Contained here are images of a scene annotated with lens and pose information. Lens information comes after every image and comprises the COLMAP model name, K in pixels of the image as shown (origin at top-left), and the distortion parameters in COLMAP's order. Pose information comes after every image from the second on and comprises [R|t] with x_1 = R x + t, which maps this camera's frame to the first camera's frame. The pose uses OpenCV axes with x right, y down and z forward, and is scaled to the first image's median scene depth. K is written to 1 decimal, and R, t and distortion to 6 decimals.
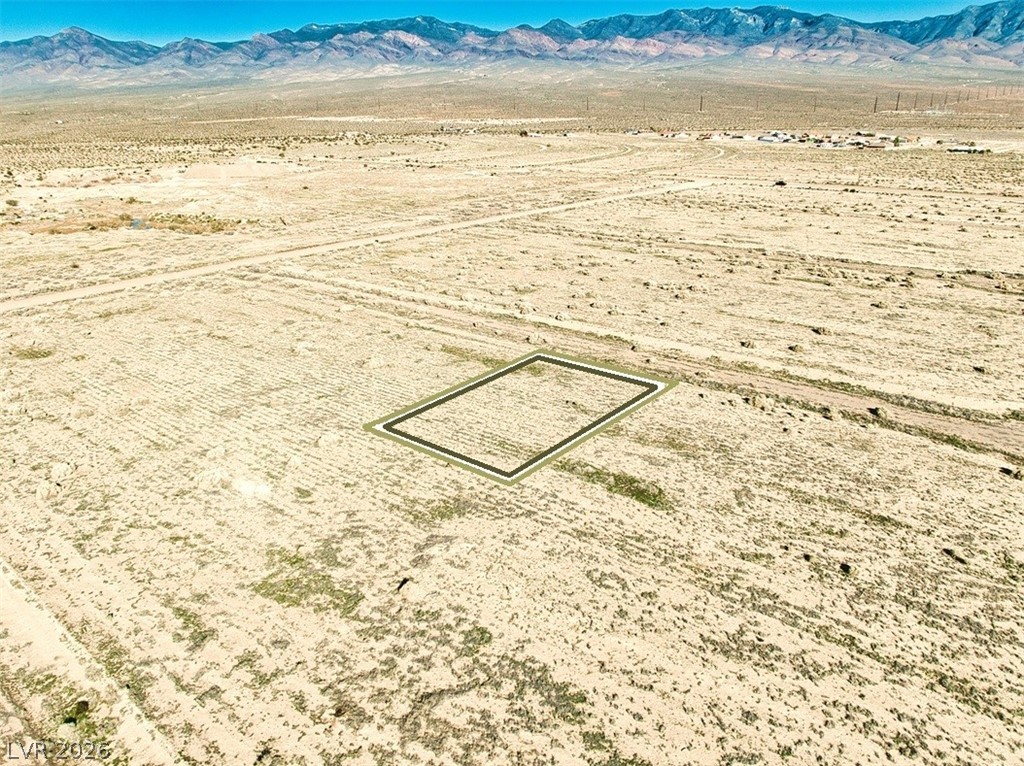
lens RADIAL K [[745.0, 0, 512.0], [0, 745.0, 383.0], [0, 0, 1]] dist [-0.037822, -0.006859]
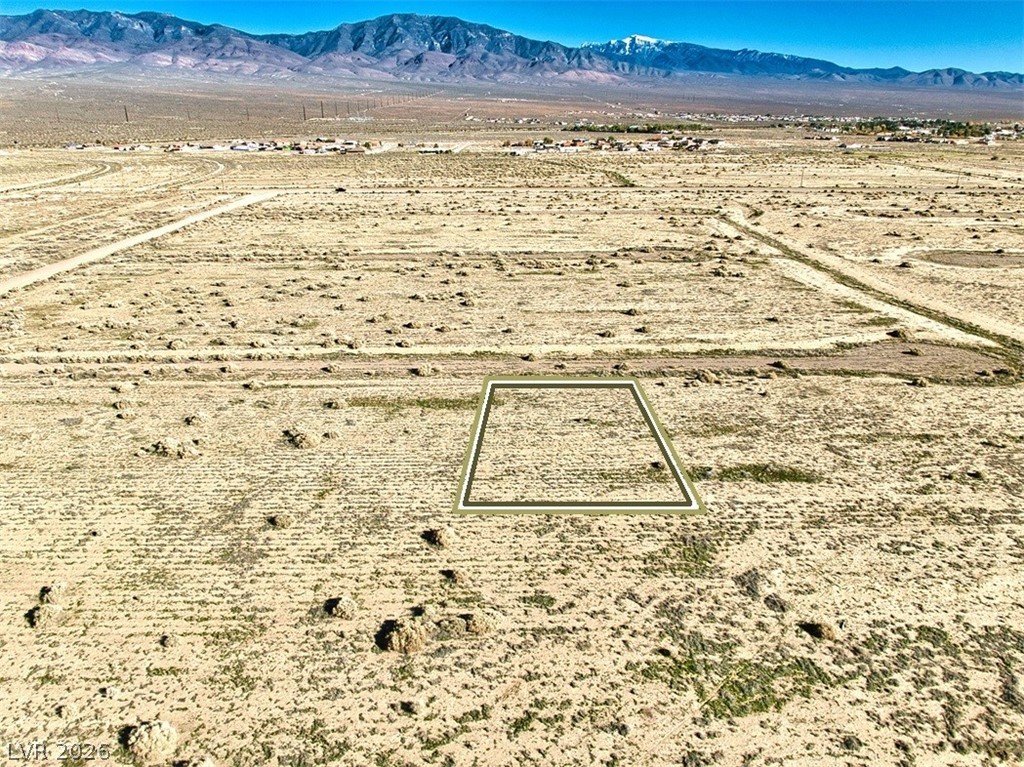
lens RADIAL K [[752.3, 0, 512.0], [0, 752.3, 383.5], [0, 0, 1]] dist [-0.041373, -0.002106]
pose [[0.758245, -0.209369, 0.617438, -0.683617], [0.217853, 0.973964, 0.062730, -0.118169], [-0.614496, 0.086946, 0.784114, 0.357083]]
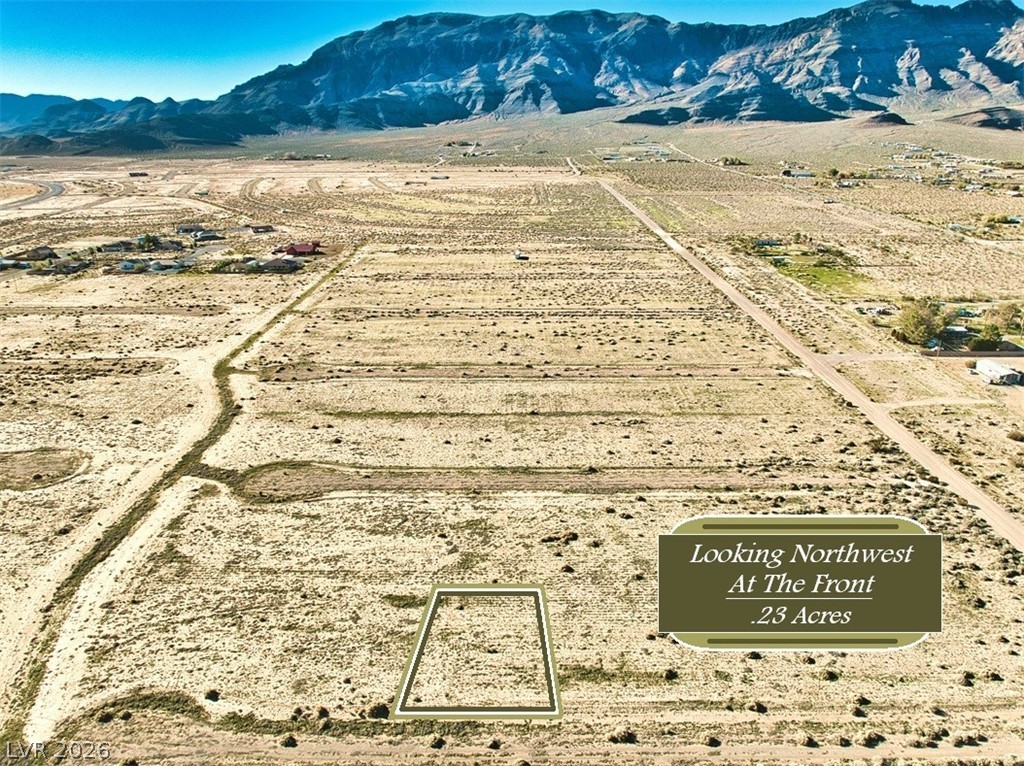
lens RADIAL K [[705.0, 0, 509.3], [0, 705.0, 456.1], [0, 0, 1]] dist [-0.030622, -0.006853]
pose [[-0.773724, 0.283408, -0.566596, 0.858832], [-0.200796, 0.738541, 0.643614, -1.354908], [0.600860, 0.611750, -0.514519, 1.782912]]
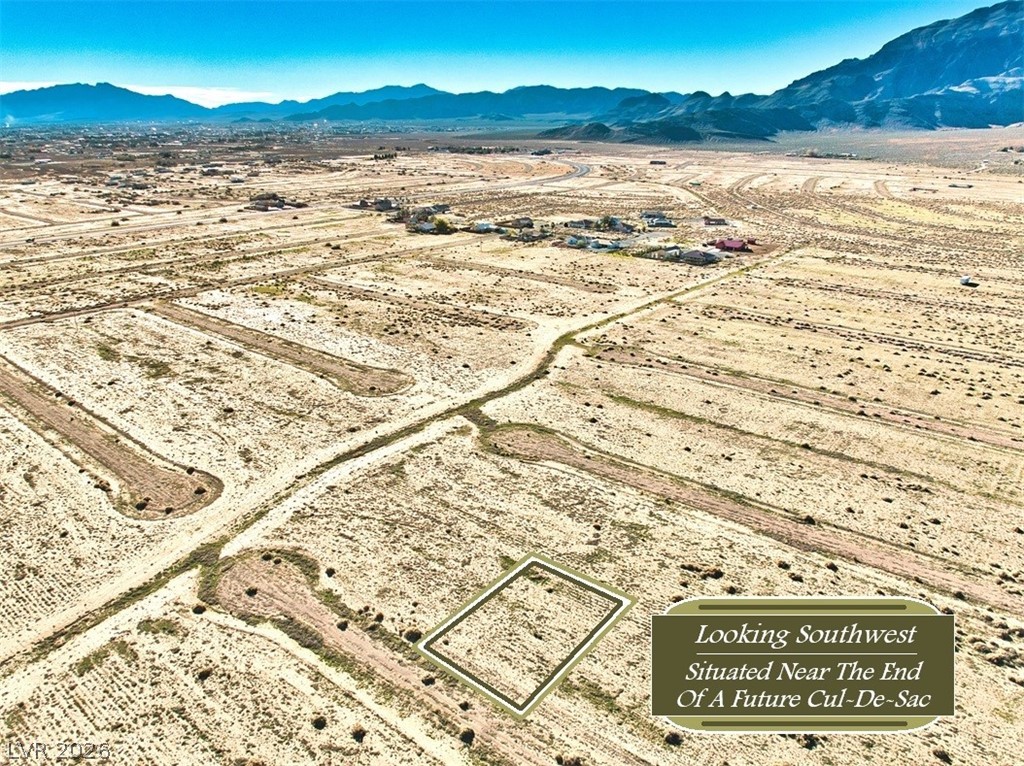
lens RADIAL K [[700.2, 0, 518.4], [0, 700.2, 455.8], [0, 0, 1]] dist [-0.030642, -0.004516]
pose [[-0.999759, 0.019015, -0.010995, 0.153518], [0.005576, 0.703864, 0.710313, -1.445457], [0.021246, 0.710080, -0.703800, 2.058786]]
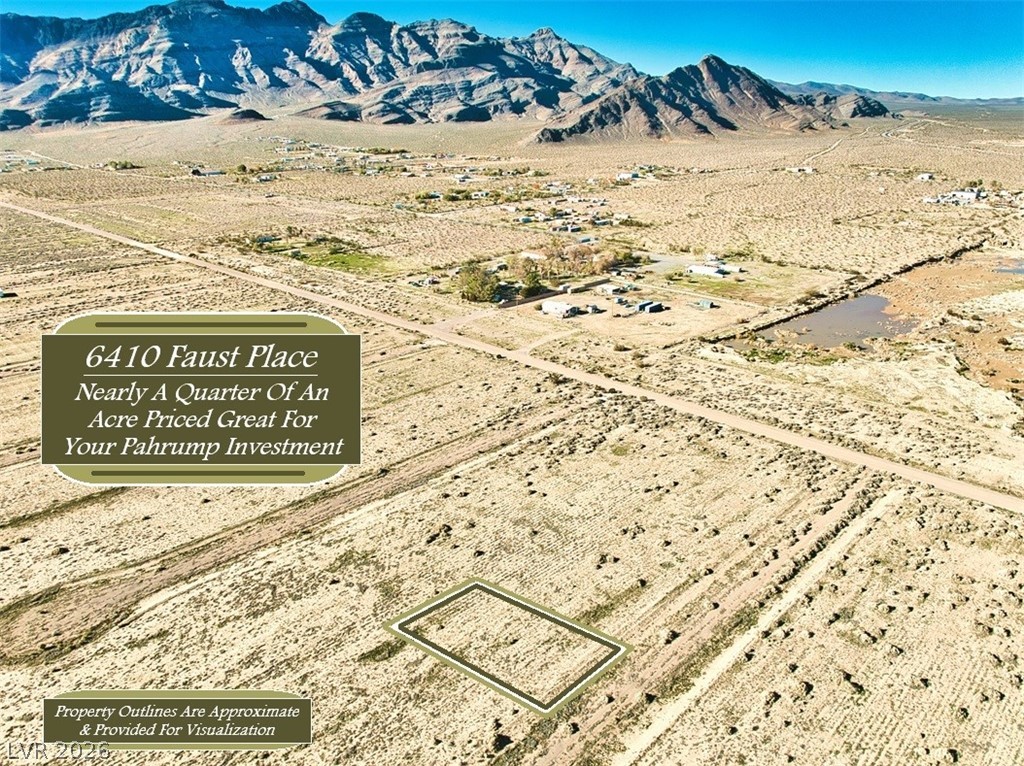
lens RADIAL K [[705.1, 0, 505.4], [0, 705.1, 465.0], [0, 0, 1]] dist [-0.039229, -0.000416]
pose [[-0.089193, 0.451910, -0.887593, 1.367332], [-0.327971, 0.828121, 0.454588, -1.049533], [0.940468, 0.331651, 0.074351, 0.923541]]
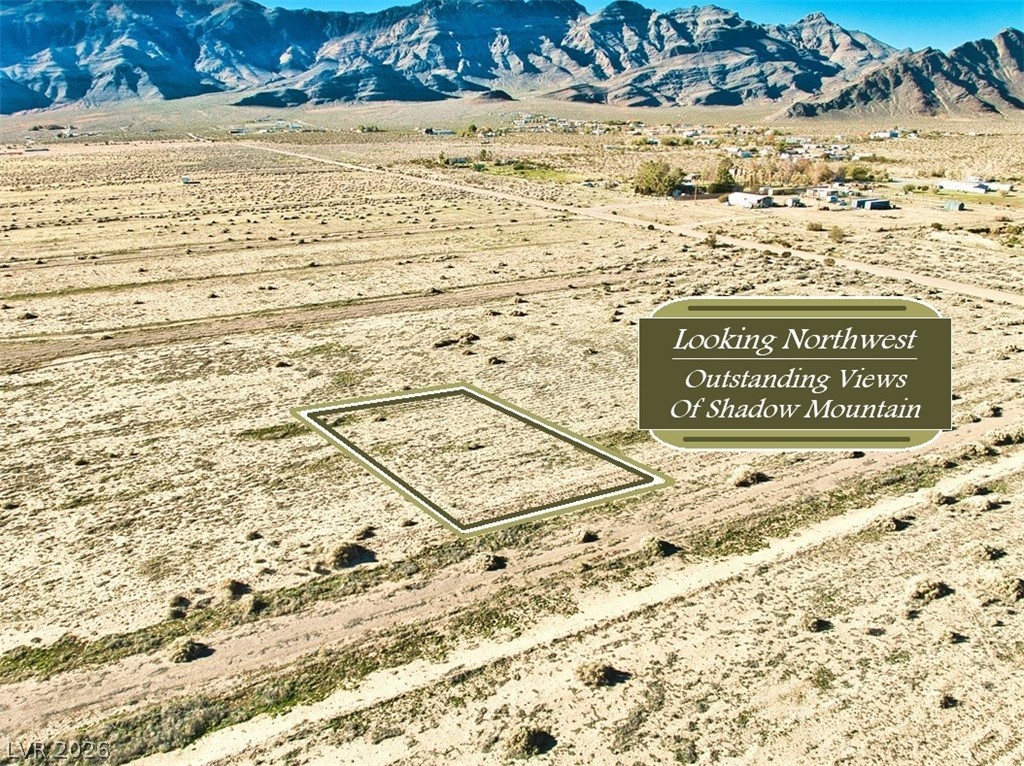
lens RADIAL K [[722.2, 0, 511.5], [0, 722.2, 437.4], [0, 0, 1]] dist [-0.034039, -0.005442]
pose [[-0.387795, 0.391459, -0.834491, 0.912803], [-0.300265, 0.802304, 0.515896, -0.514504], [0.871468, 0.450630, -0.193588, 1.432112]]
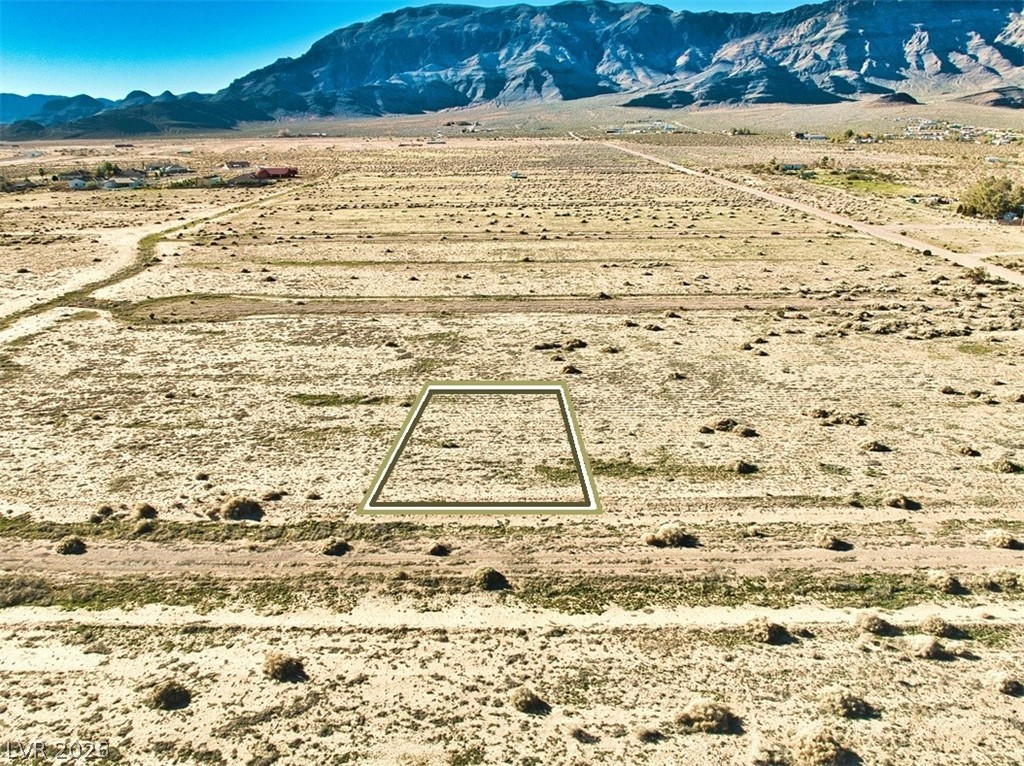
lens RADIAL K [[722.2, 0, 511.5], [0, 722.2, 437.4], [0, 0, 1]] dist [-0.034039, -0.005442]
pose [[-0.773019, 0.273382, -0.572454, 0.612406], [-0.197876, 0.753450, 0.627023, -0.637115], [0.602732, 0.597976, -0.528336, 1.785948]]
